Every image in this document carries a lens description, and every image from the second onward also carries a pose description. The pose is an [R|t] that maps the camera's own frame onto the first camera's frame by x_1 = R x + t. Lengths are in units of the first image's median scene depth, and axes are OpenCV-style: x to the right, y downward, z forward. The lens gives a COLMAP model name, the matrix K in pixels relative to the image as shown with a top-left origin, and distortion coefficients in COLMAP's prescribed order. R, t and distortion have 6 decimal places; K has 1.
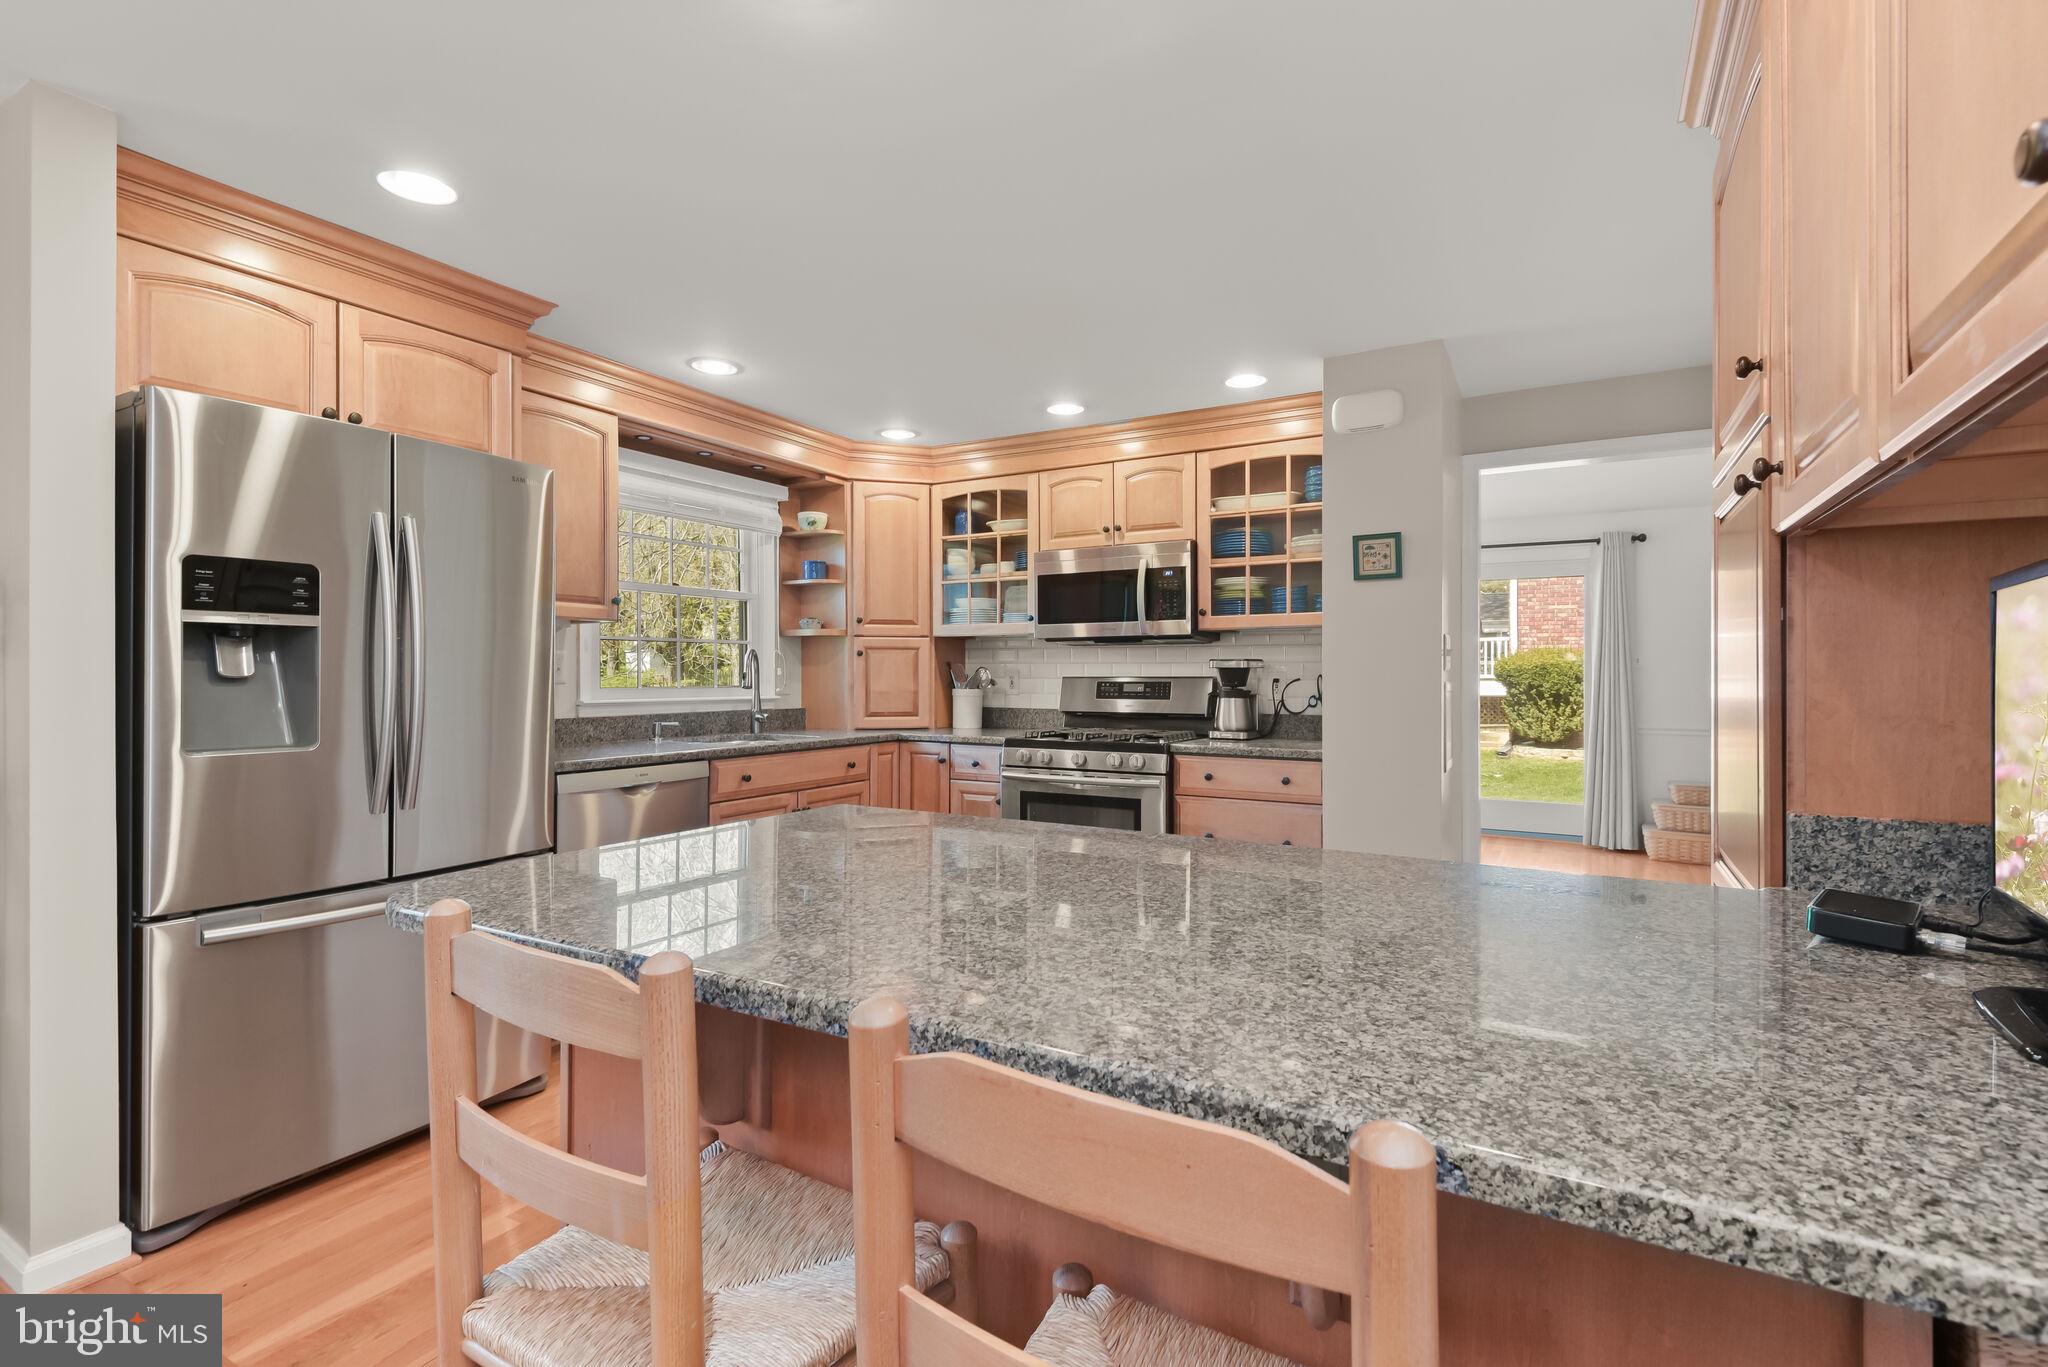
lens RADIAL K [[944.7, 0, 1019.0], [0, 944.7, 679.8], [0, 0, 1]] dist [0.049667, -0.031627]
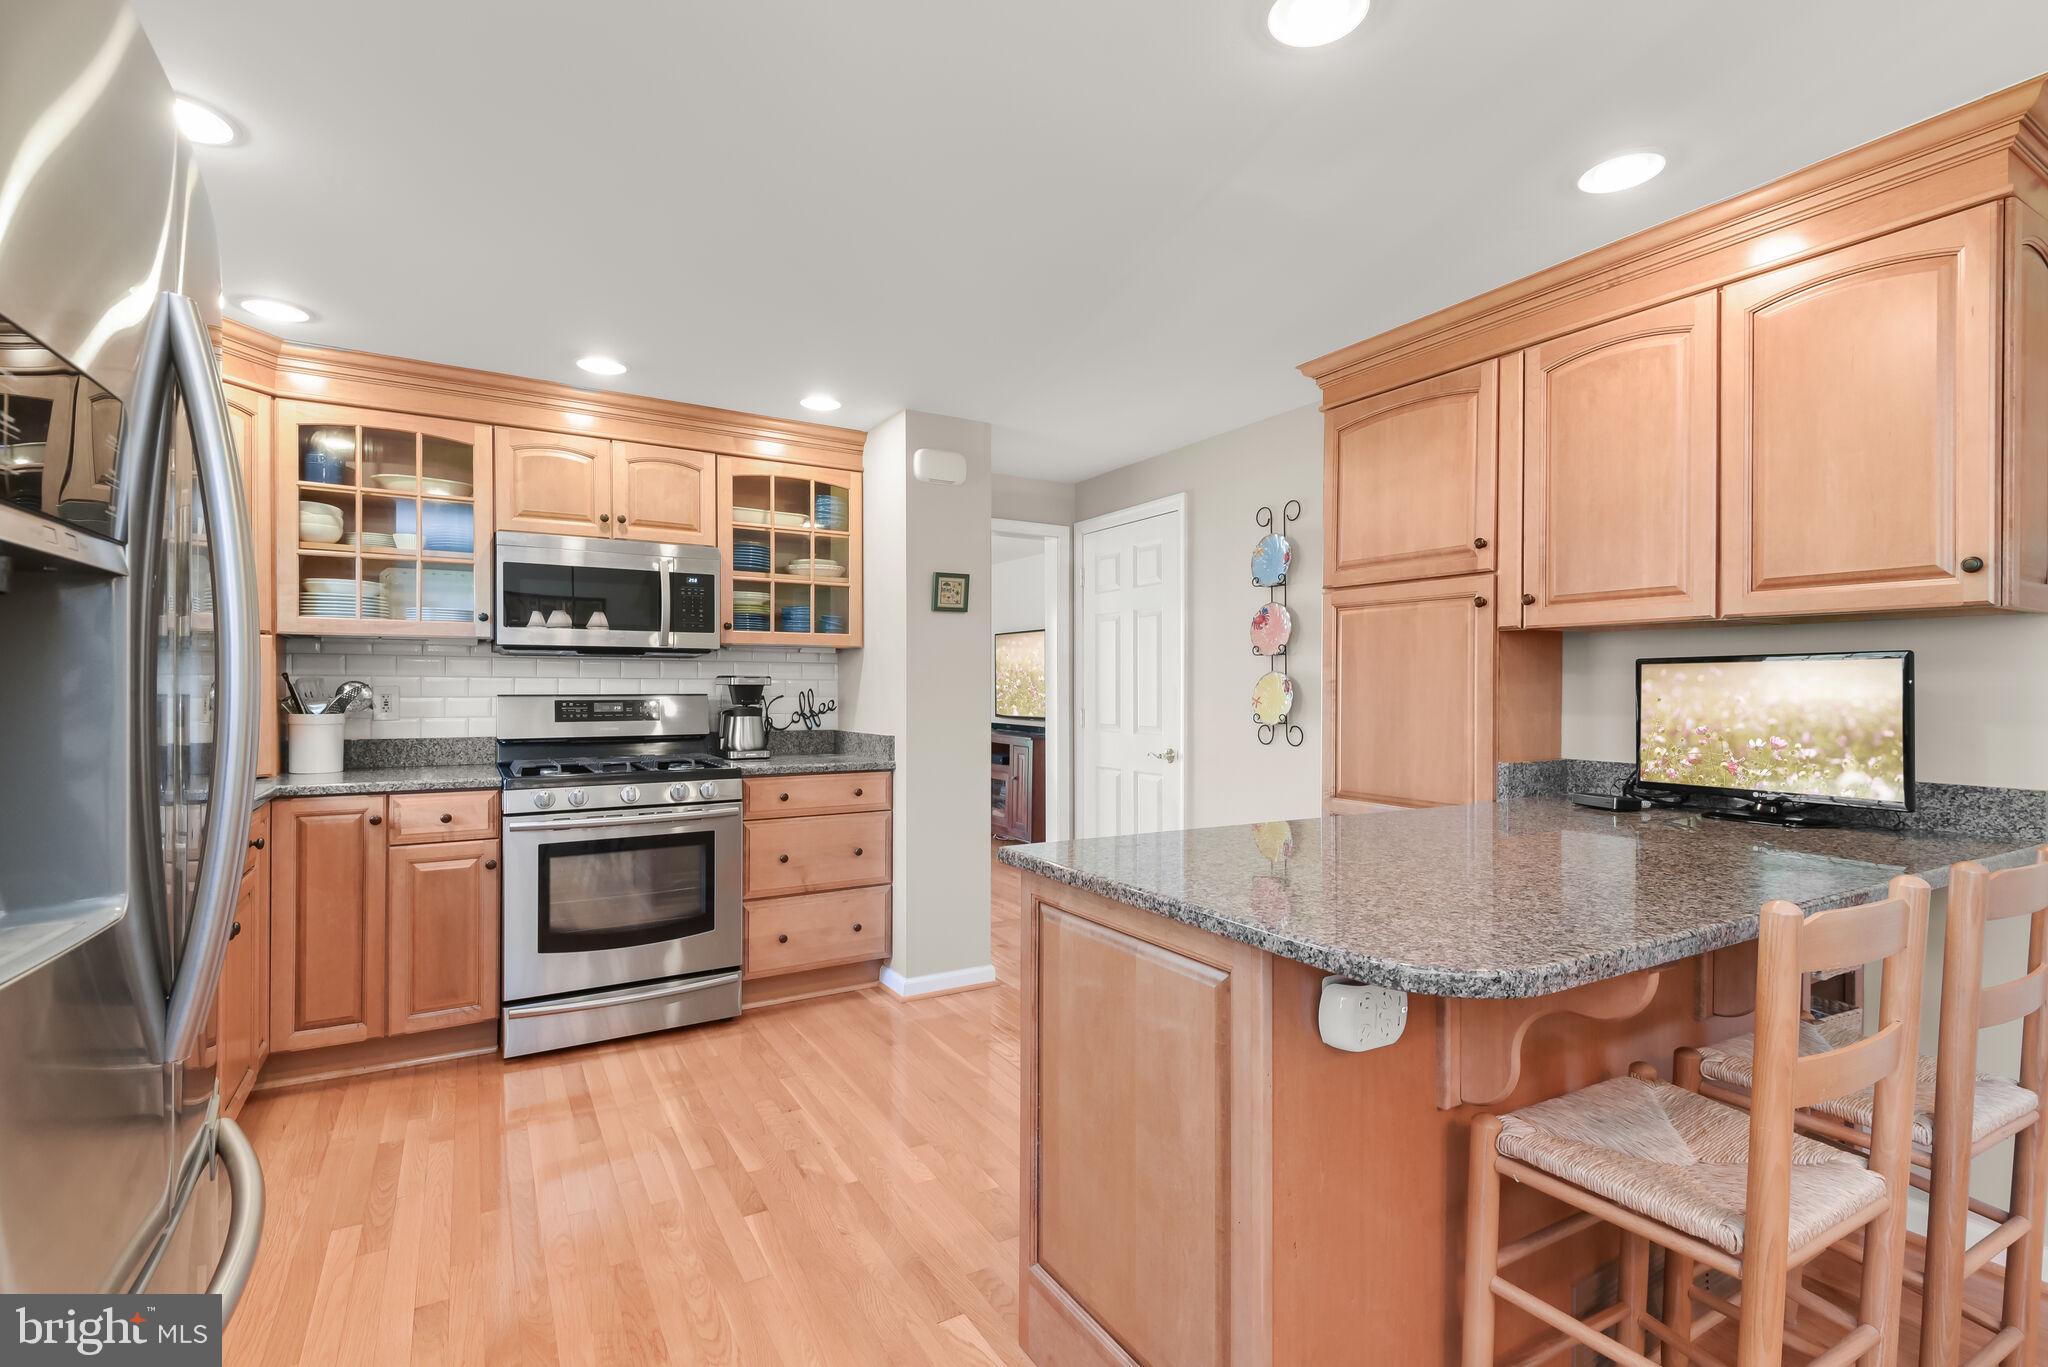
lens RADIAL K [[944.7, 0, 1019.0], [0, 944.7, 679.8], [0, 0, 1]] dist [0.049667, -0.031627]
pose [[0.485373, 0.008351, 0.874267, -0.480798], [0.003383, 0.999929, -0.011430, -0.005789], [-0.874301, 0.008506, 0.485310, 0.283243]]
